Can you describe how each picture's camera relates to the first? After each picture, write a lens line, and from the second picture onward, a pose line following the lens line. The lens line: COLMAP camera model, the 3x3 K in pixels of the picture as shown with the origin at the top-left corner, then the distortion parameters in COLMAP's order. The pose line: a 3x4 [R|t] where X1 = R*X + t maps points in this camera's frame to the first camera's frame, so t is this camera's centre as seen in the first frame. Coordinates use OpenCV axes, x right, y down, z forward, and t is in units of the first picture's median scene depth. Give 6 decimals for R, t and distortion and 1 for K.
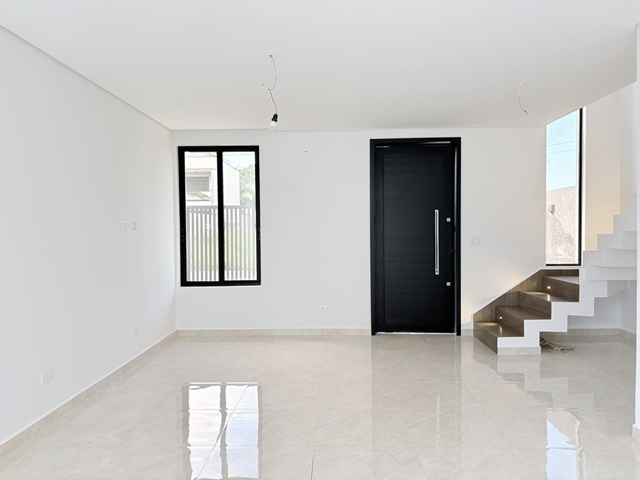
lens RADIAL K [[486.3, 0, 318.6], [0, 486.3, 238.8], [0, 0, 1]] dist [0.028989, 0.003886]
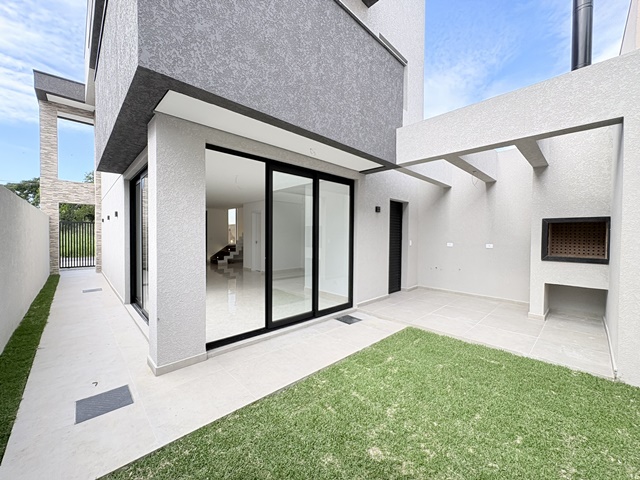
lens RADIAL K [[255.6, 0, 320.9], [0, 255.6, 240.1], [0, 0, 1]] dist [-0.001396, -0.000588]
pose [[0.701671, -0.004173, 0.712489, -0.510249], [0.002953, 0.999991, 0.002948, 0.017707], [-0.712495, 0.000036, 0.701677, -1.037627]]
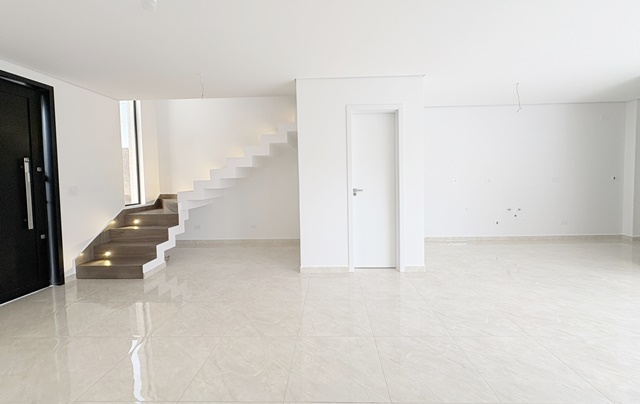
lens RADIAL K [[267.2, 0, 317.1], [0, 267.2, 184.6], [0, 0, 1]] dist [-0.000260, -0.000191]
pose [[-0.002824, -0.018170, 0.999831, -0.272026], [0.038341, 0.999098, 0.018265, 0.002614], [-0.999261, 0.038386, -0.002125, 0.492372]]
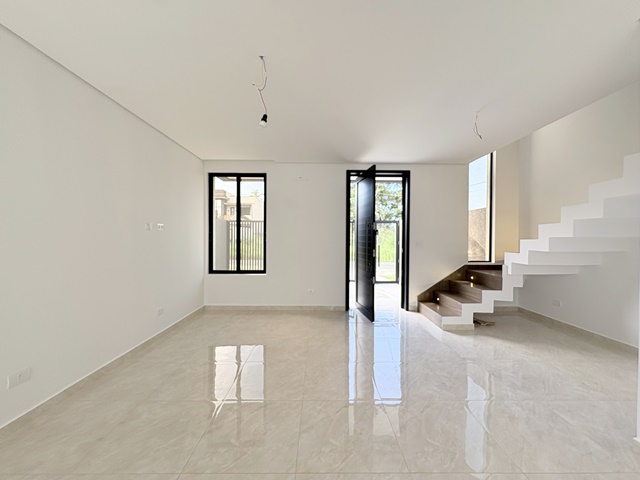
lens RADIAL K [[255.6, 0, 321.7], [0, 255.6, 240.0], [0, 0, 1]] dist [-0.001396, -0.000588]
pose [[0.998922, 0.015446, 0.043765, 0.005946], [-0.014994, 0.999831, -0.010636, 0.005381], [-0.043922, 0.009968, 0.998985, 0.285861]]
